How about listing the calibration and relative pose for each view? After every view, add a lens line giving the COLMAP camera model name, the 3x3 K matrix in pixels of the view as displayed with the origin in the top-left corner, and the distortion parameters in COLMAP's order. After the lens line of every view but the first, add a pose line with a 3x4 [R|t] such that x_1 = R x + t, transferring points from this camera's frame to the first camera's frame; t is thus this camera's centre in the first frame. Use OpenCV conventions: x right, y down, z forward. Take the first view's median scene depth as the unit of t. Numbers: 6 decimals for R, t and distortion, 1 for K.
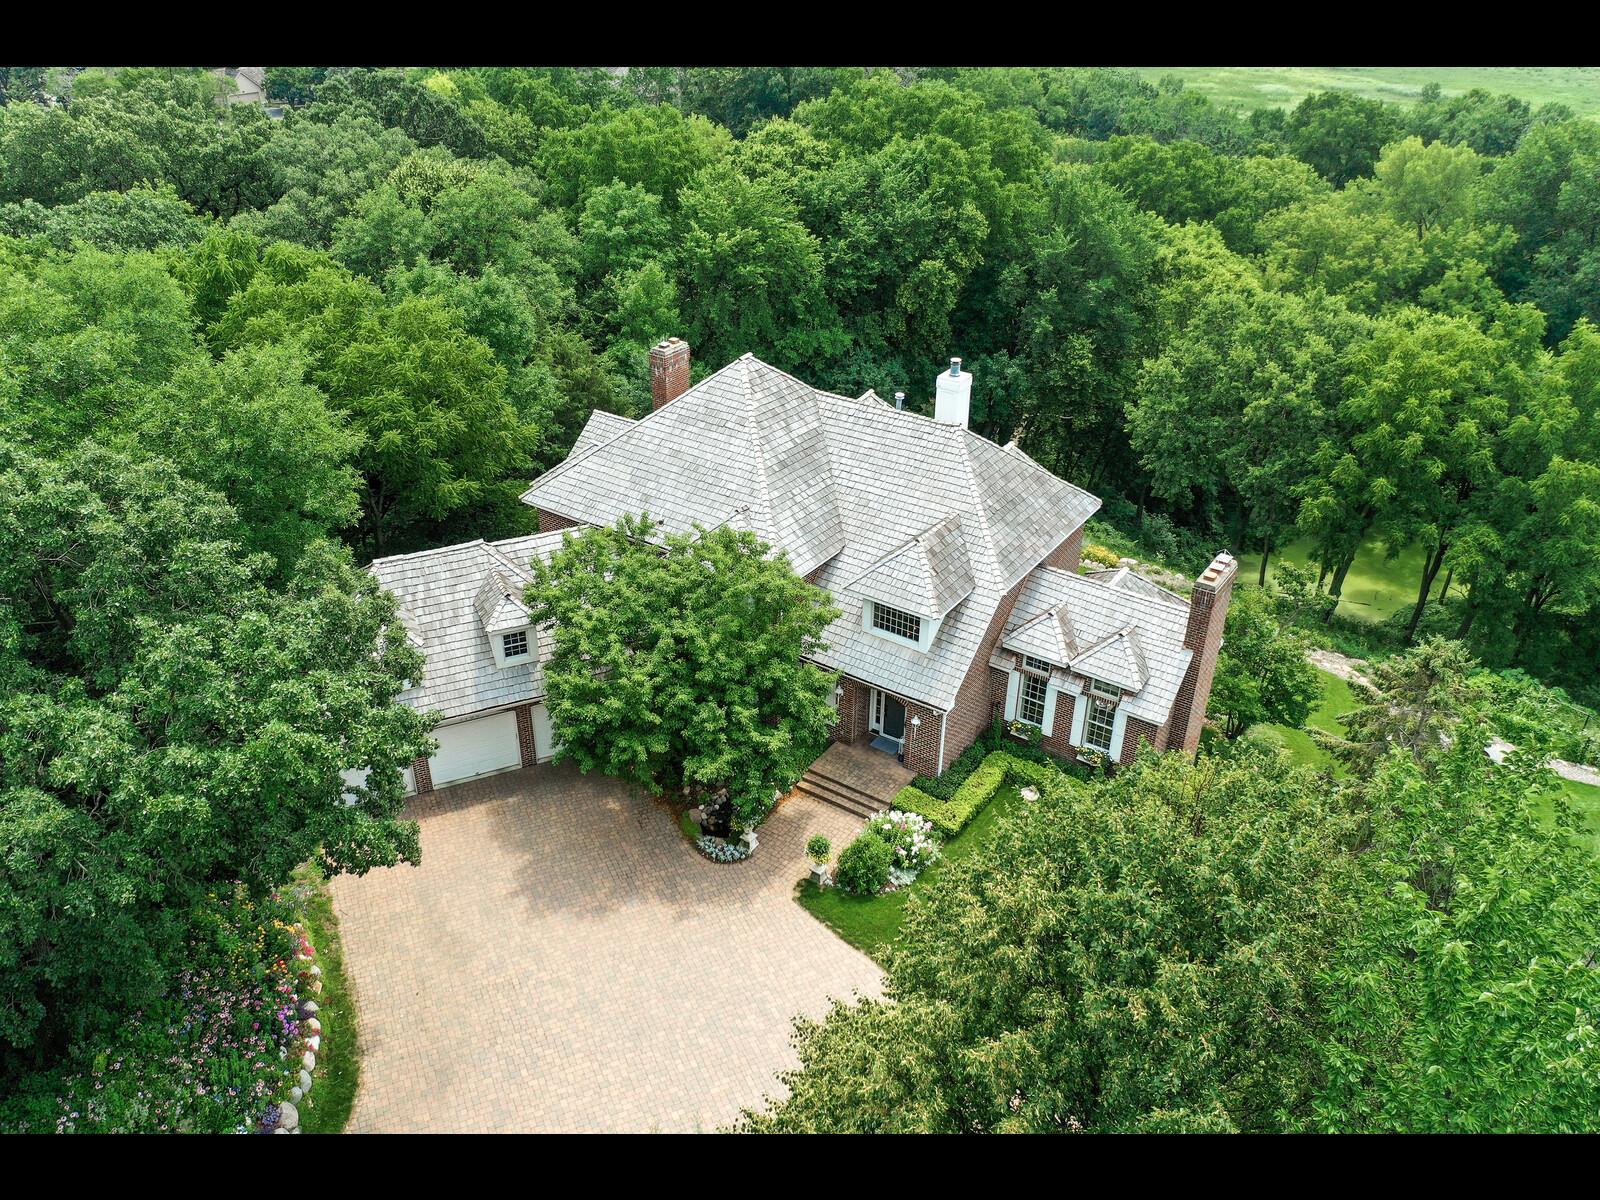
lens RADIAL K [[1238.8, 0, 799.7], [0, 1238.8, 622.5], [0, 0, 1]] dist [-0.013386, -0.004191]
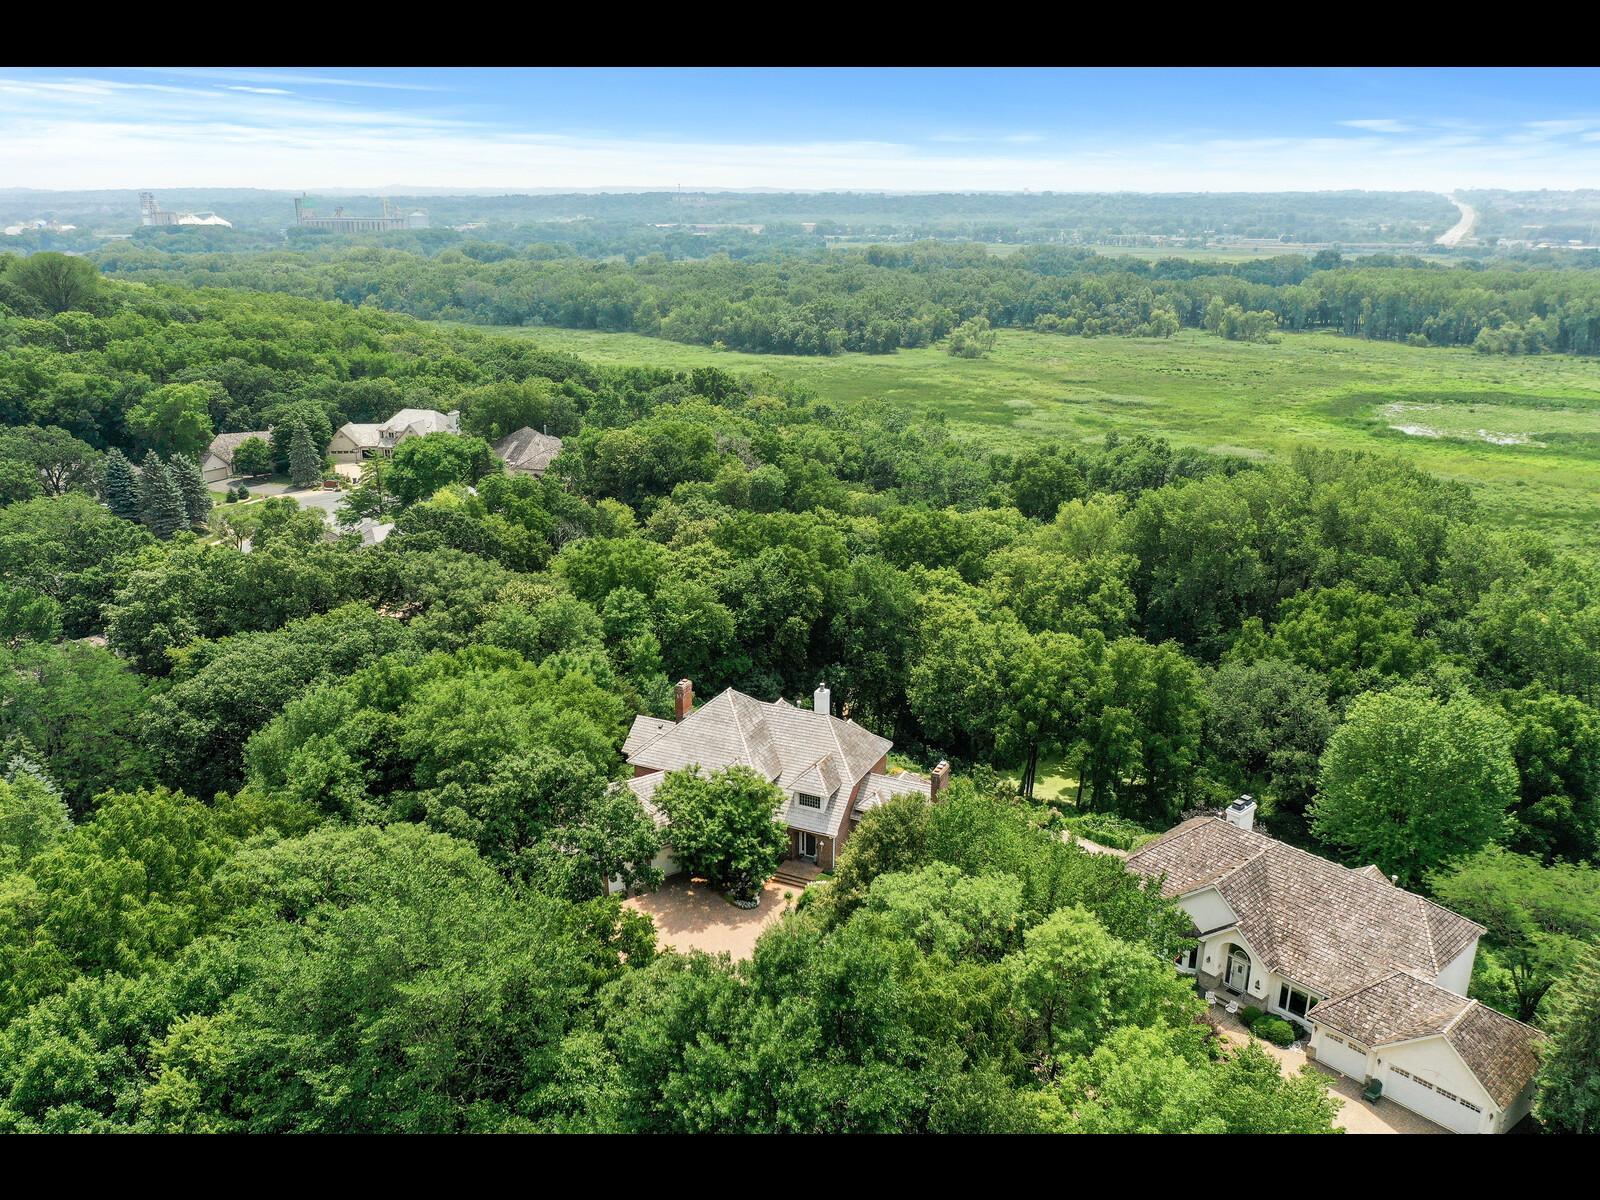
lens RADIAL K [[1266.7, 0, 800.0], [0, 1266.7, 600.0], [0, 0, 1]] dist [-0.005520, -0.006471]
pose [[0.987786, -0.055849, 0.145460, -0.172116], [0.086707, 0.972682, -0.215343, 0.092793], [-0.129460, 0.225325, 0.965644, -0.896369]]
